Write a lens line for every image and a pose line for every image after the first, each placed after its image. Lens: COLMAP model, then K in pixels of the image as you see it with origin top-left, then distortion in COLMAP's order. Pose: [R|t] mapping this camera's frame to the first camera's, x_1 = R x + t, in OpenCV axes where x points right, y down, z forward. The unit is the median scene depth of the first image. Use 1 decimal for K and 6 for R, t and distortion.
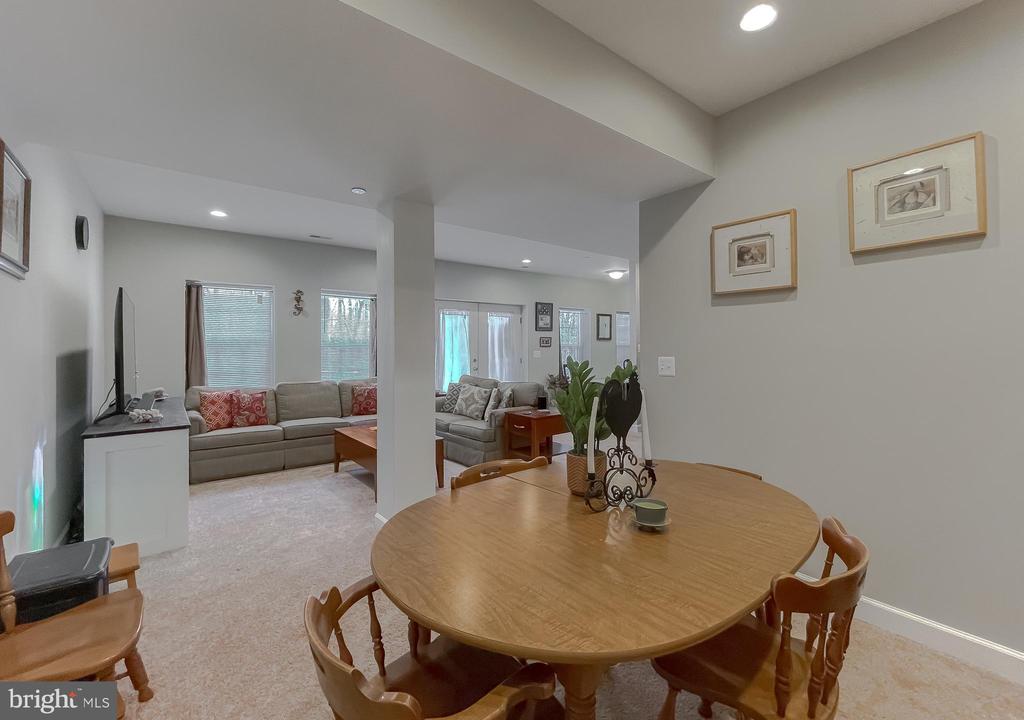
lens RADIAL K [[436.4, 0, 513.5], [0, 436.4, 348.9], [0, 0, 1]] dist [-0.003035, 0.001777]
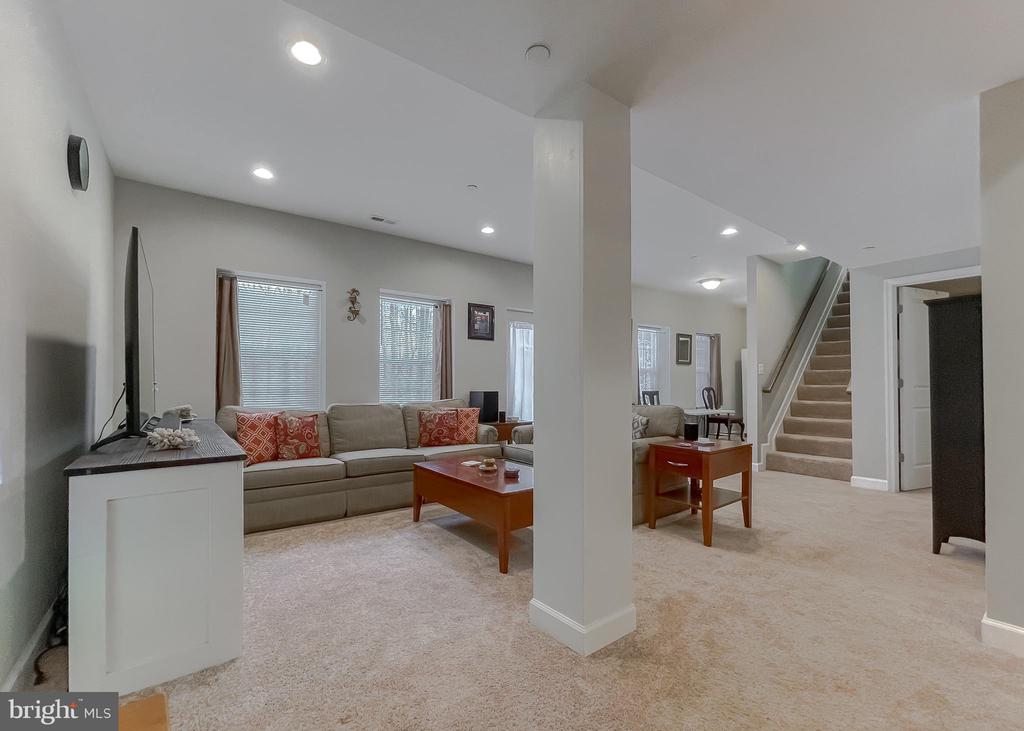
lens RADIAL K [[433.9, 0, 506.5], [0, 433.9, 385.8], [0, 0, 1]] dist [0.000309, 0.000568]
pose [[0.999689, 0.007753, -0.023712, -0.233361], [-0.007762, 0.999970, -0.000281, 0.048610], [0.023709, 0.000465, 0.999719, 0.258354]]
